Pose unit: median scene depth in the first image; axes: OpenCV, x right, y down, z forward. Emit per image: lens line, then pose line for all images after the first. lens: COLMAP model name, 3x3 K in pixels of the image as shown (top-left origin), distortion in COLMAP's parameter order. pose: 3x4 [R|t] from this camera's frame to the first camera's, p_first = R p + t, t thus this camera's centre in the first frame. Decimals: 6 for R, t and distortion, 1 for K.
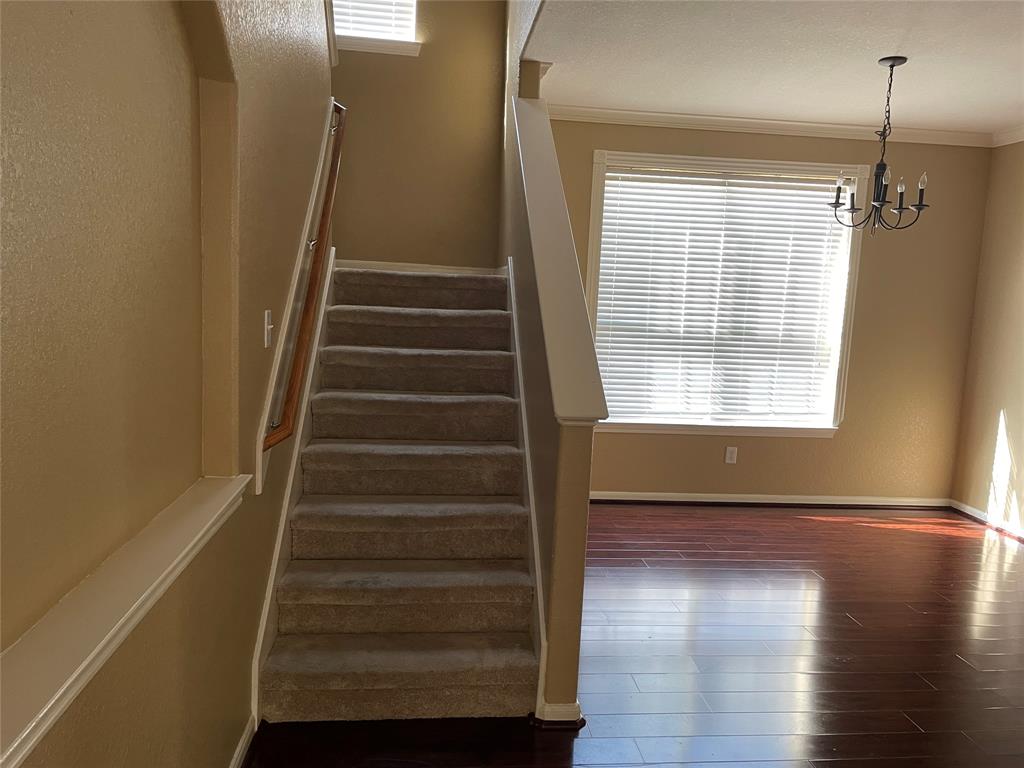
lens RADIAL K [[777.8, 0, 518.5], [0, 777.8, 380.9], [0, 0, 1]] dist [0.062230, -0.019968]
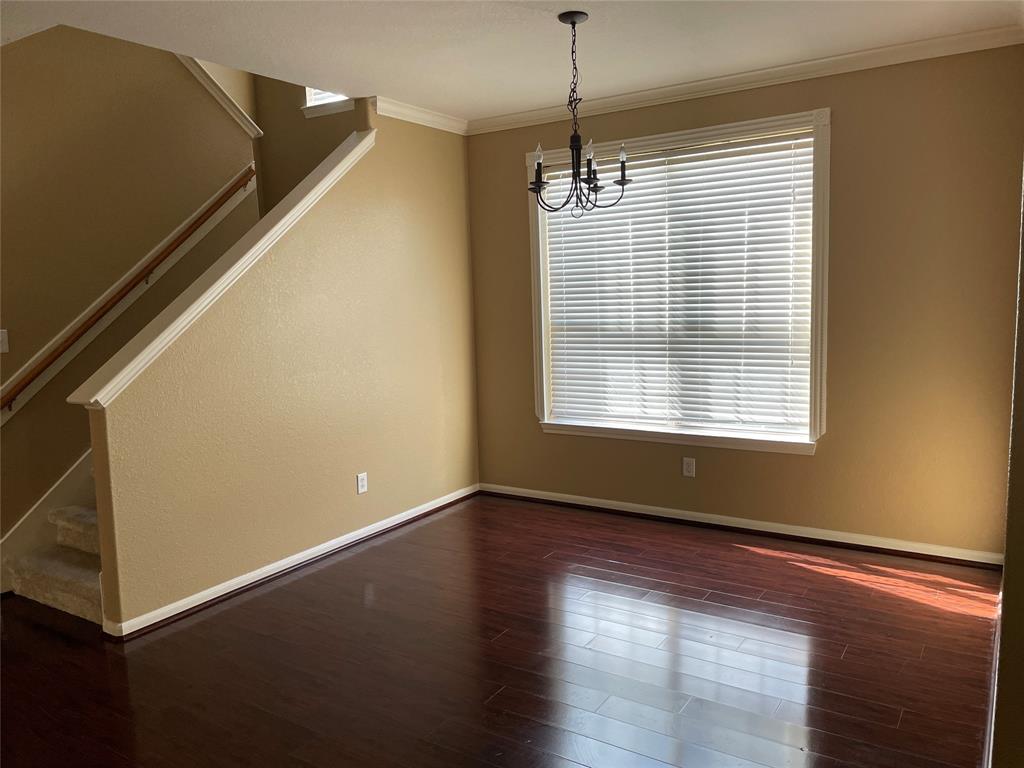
lens RADIAL K [[777.8, 0, 520.9], [0, 777.8, 386.4], [0, 0, 1]] dist [0.062230, -0.019968]
pose [[0.771822, 0.009160, -0.635773, 0.694533], [-0.010883, 0.999940, 0.001195, 0.005099], [0.635745, 0.005997, 0.771876, 0.202241]]
